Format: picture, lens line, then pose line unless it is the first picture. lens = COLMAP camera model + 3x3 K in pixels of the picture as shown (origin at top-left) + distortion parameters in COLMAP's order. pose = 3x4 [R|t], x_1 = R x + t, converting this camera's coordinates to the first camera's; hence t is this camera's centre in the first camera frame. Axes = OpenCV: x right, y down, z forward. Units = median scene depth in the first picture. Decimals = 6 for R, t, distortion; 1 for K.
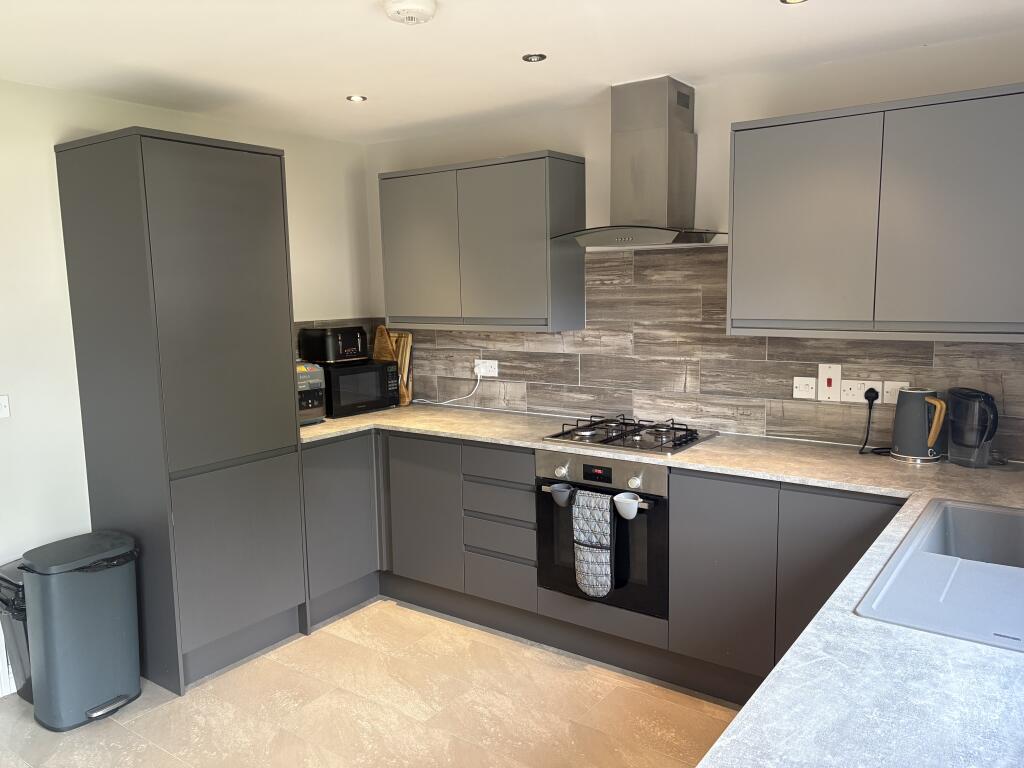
lens RADIAL K [[785.6, 0, 509.2], [0, 785.6, 386.6], [0, 0, 1]] dist [0.048338, -0.050578]
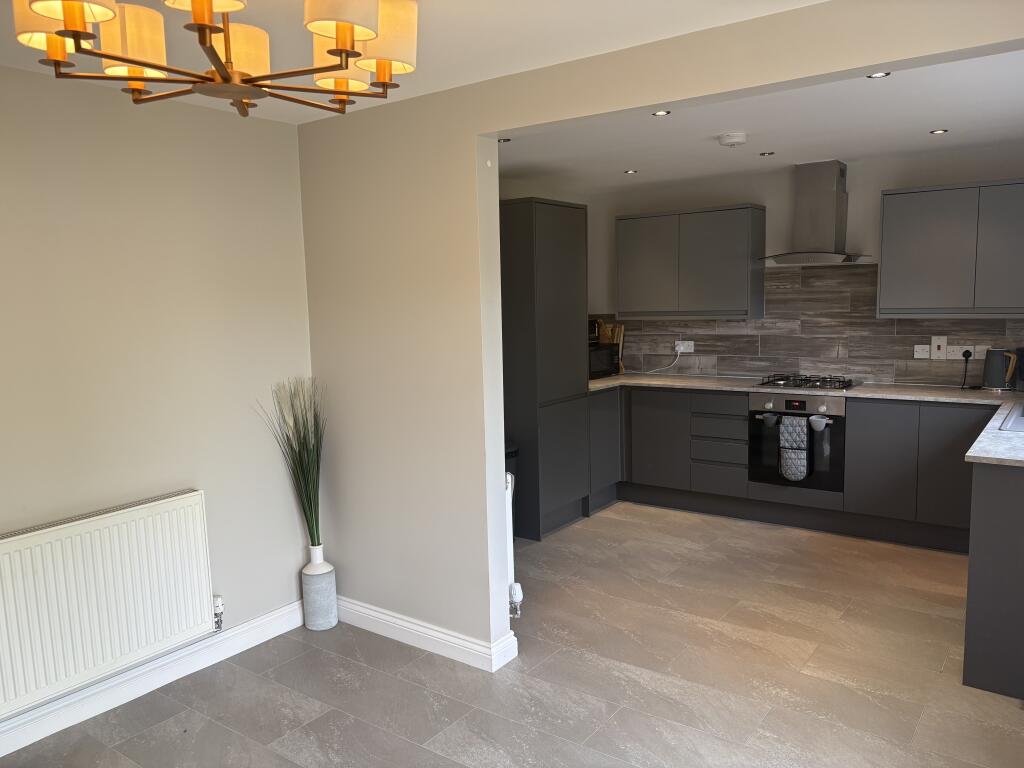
lens RADIAL K [[785.6, 0, 509.9], [0, 785.6, 383.2], [0, 0, 1]] dist [0.048338, -0.050578]
pose [[0.999989, -0.004539, -0.001039, -0.433791], [0.004518, 0.999797, -0.019638, 0.087949], [0.001128, 0.019633, 0.999807, -0.571559]]
